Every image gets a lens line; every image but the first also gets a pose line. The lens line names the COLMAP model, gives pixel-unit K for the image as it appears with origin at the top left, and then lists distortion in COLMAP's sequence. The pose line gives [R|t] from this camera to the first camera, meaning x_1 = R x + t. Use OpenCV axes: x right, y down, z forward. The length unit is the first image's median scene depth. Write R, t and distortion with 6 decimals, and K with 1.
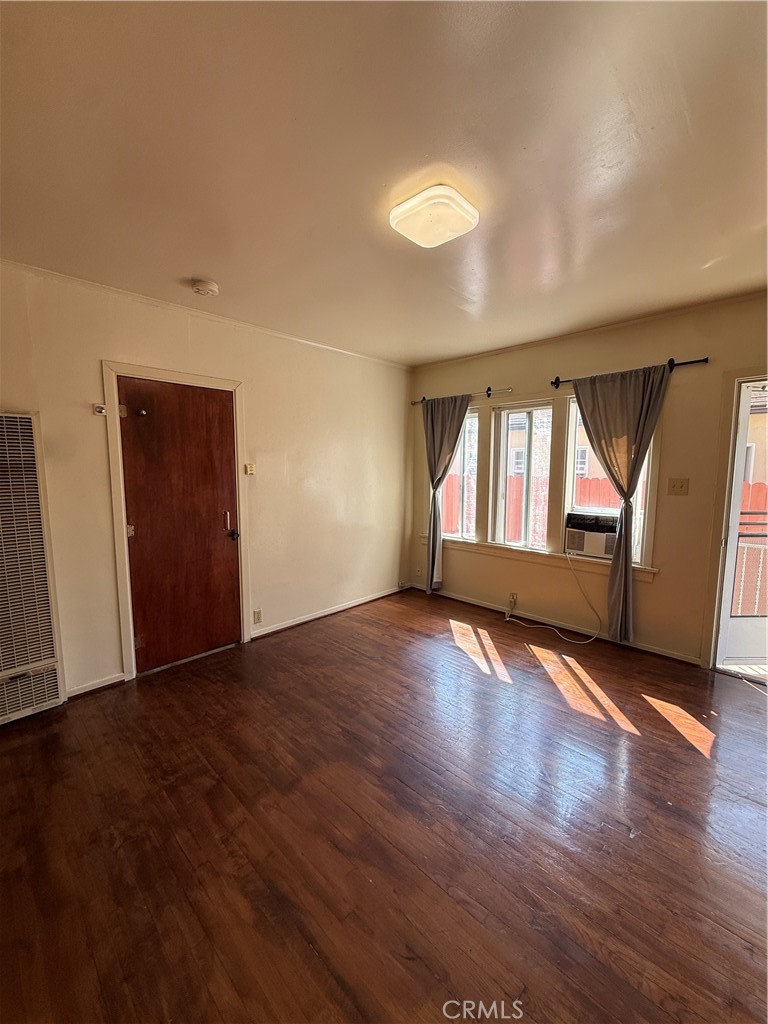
lens RADIAL K [[406.2, 0, 382.4], [0, 406.2, 510.1], [0, 0, 1]] dist [-0.000747, 0.000258]
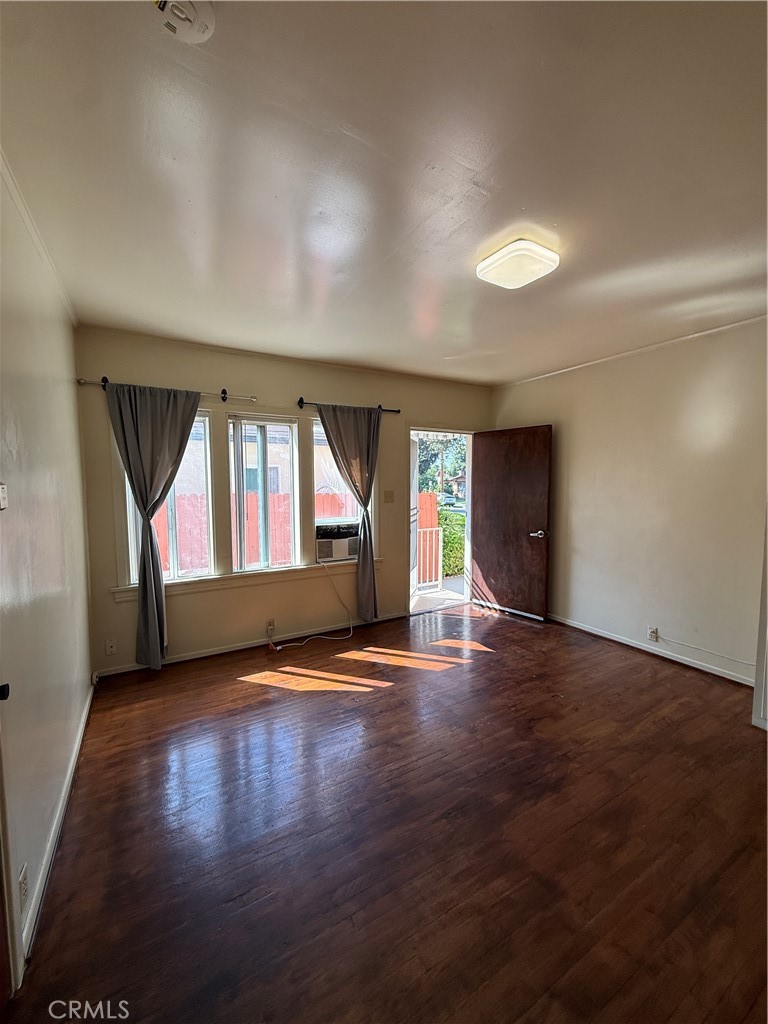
lens RADIAL K [[406.2, 0, 383.7], [0, 406.2, 510.5], [0, 0, 1]] dist [-0.000747, 0.000258]
pose [[0.267792, -0.071736, 0.960802, -0.550602], [0.107808, 0.993193, 0.044107, -0.063854], [-0.957426, 0.091771, 0.273703, 0.550162]]
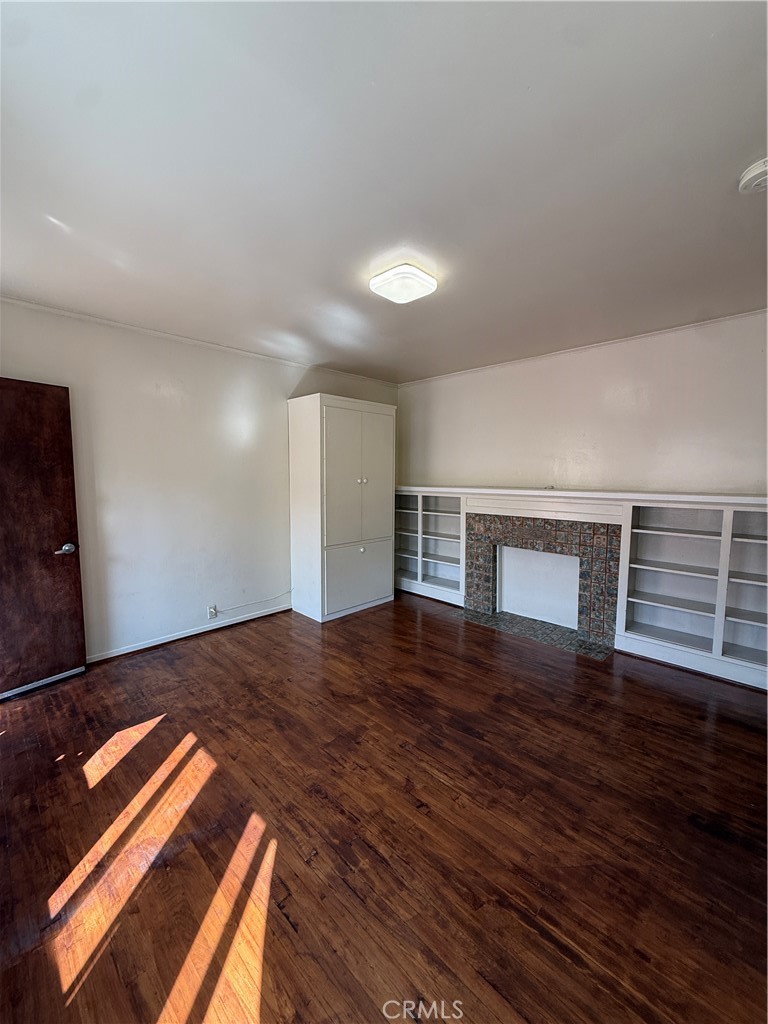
lens RADIAL K [[406.2, 0, 381.2], [0, 406.2, 511.3], [0, 0, 1]] dist [-0.000747, 0.000258]
pose [[-0.999942, -0.003576, 0.010182, 0.092626], [-0.001480, 0.980021, 0.198889, -0.127515], [-0.010690, 0.198862, -0.979969, 1.215693]]
